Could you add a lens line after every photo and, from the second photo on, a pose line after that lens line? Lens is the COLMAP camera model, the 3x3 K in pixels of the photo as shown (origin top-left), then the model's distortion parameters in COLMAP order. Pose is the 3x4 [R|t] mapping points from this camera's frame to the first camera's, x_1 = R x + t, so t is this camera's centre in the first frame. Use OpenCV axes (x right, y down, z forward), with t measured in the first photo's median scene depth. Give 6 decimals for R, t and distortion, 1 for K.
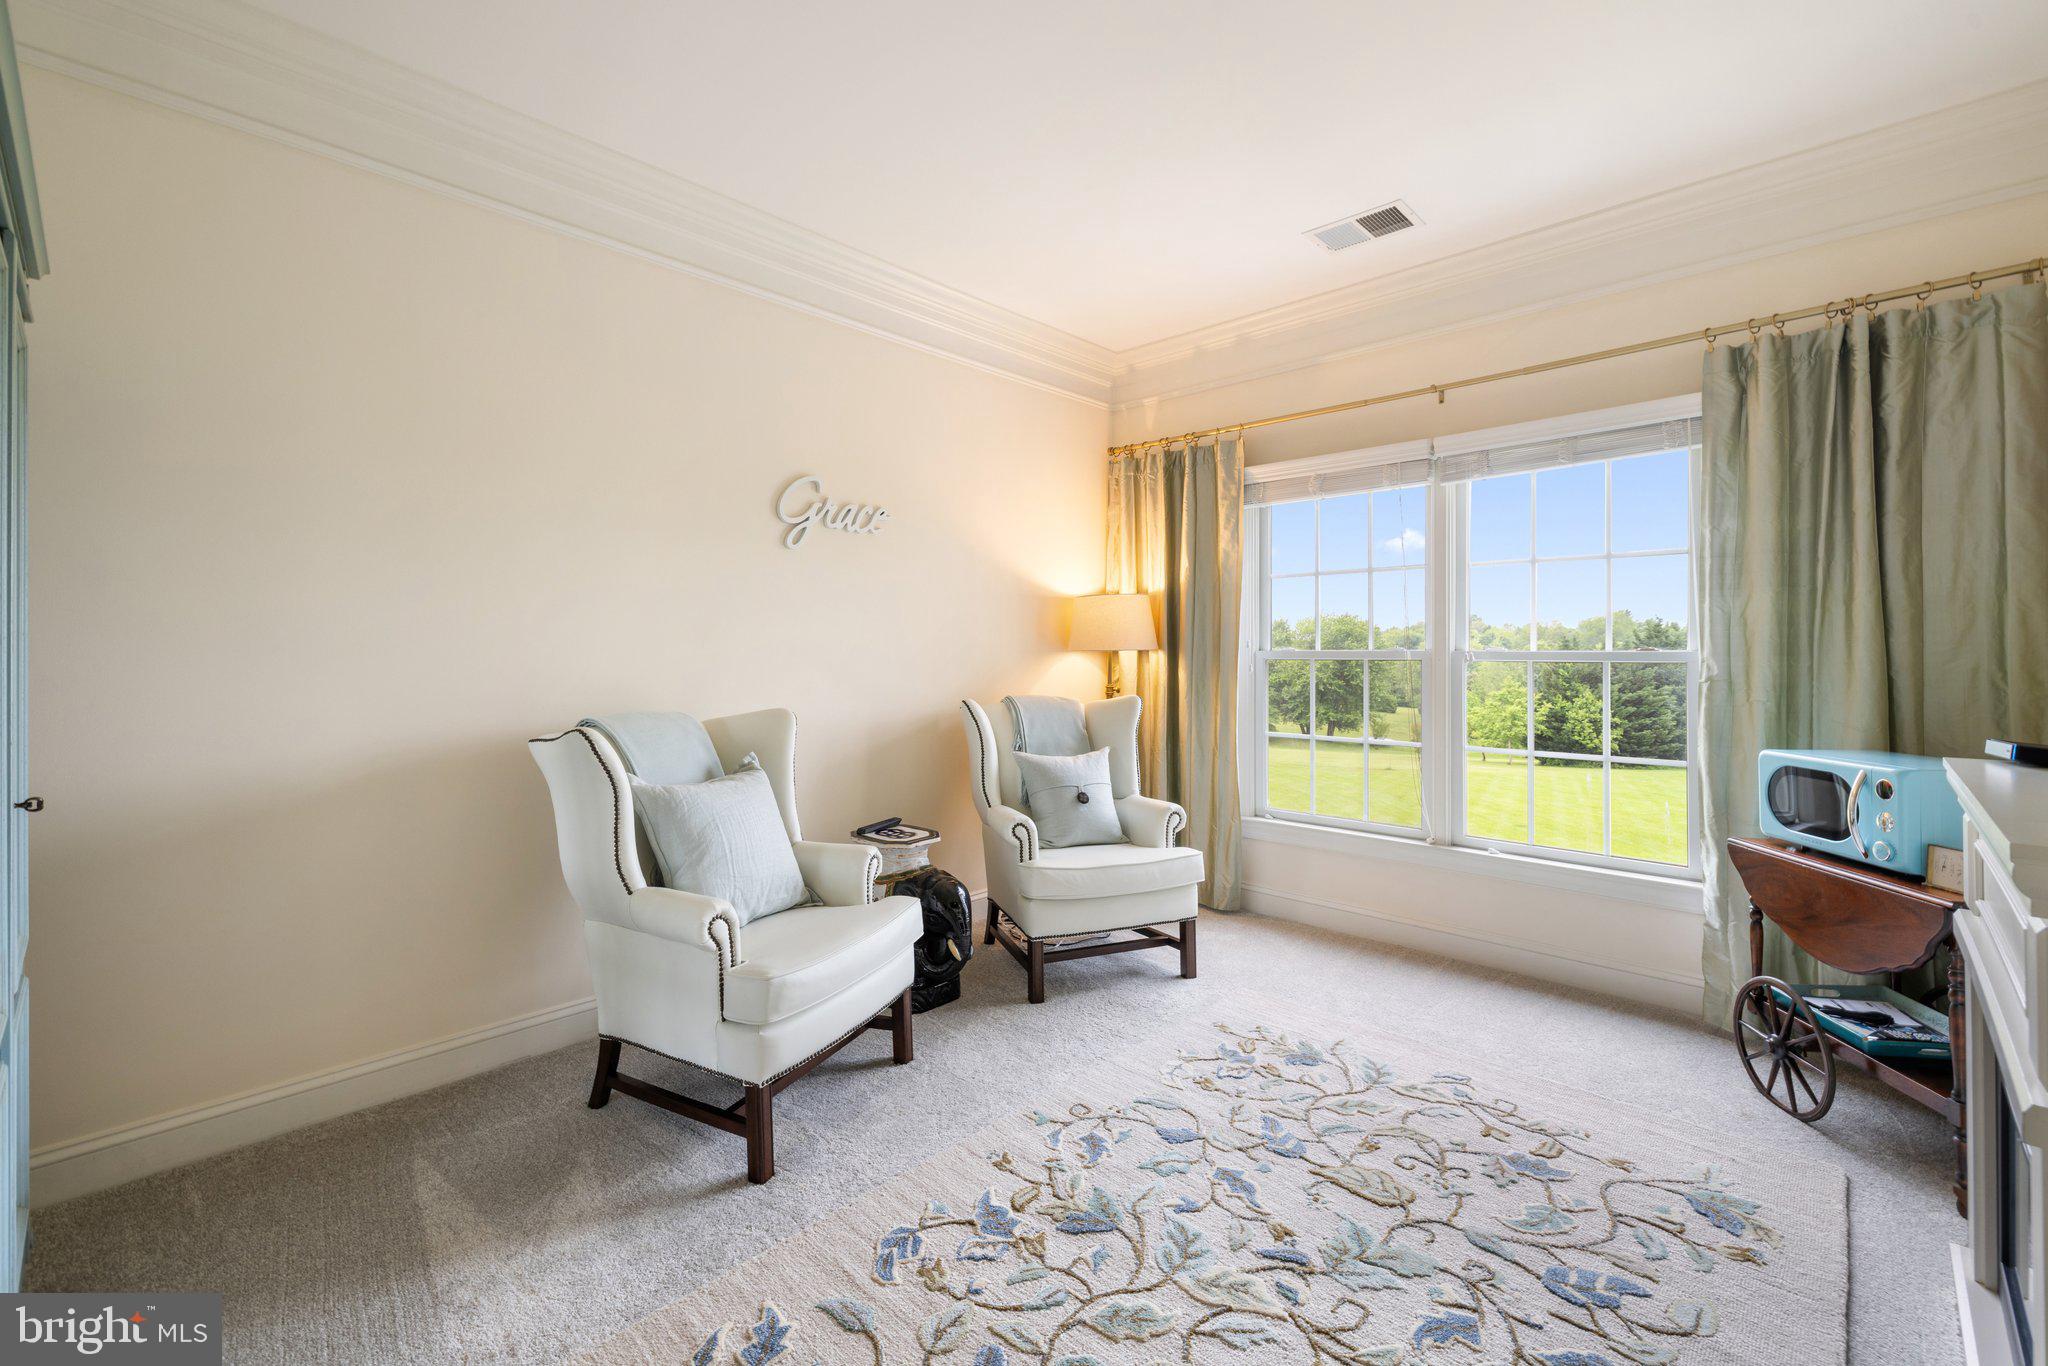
lens RADIAL K [[862.4, 0, 994.8], [0, 862.4, 660.3], [0, 0, 1]] dist [0.000138, 0.000151]
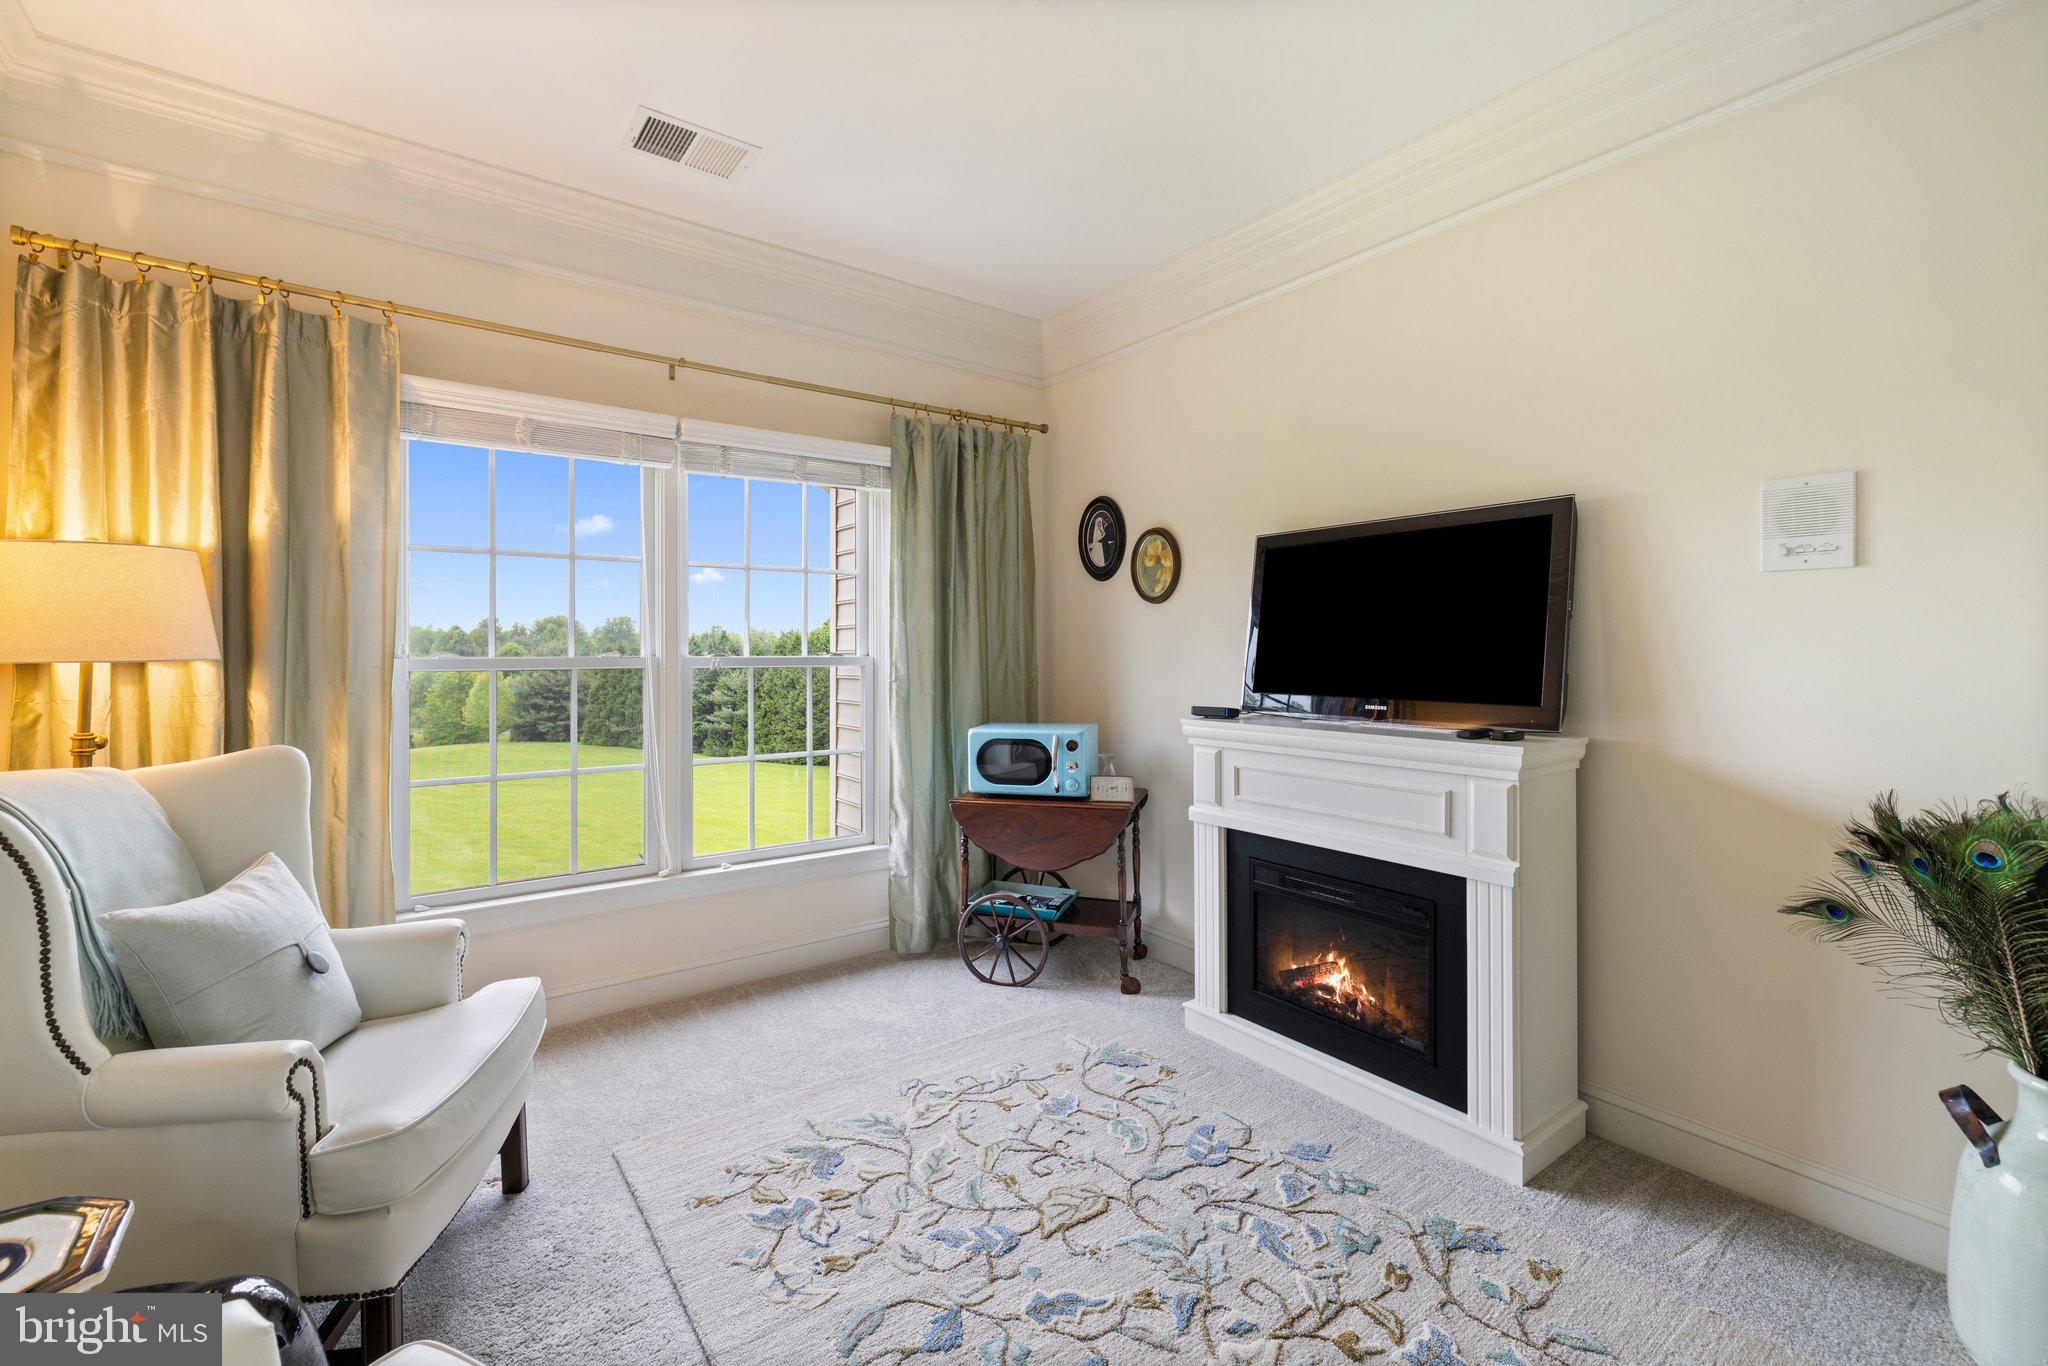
lens RADIAL K [[862.4, 0, 994.8], [0, 862.4, 660.3], [0, 0, 1]] dist [0.000138, 0.000151]
pose [[0.167787, -0.007503, 0.985795, -0.433752], [0.017053, 0.999843, 0.004708, -0.009861], [-0.985676, 0.016021, 0.167888, 0.743391]]
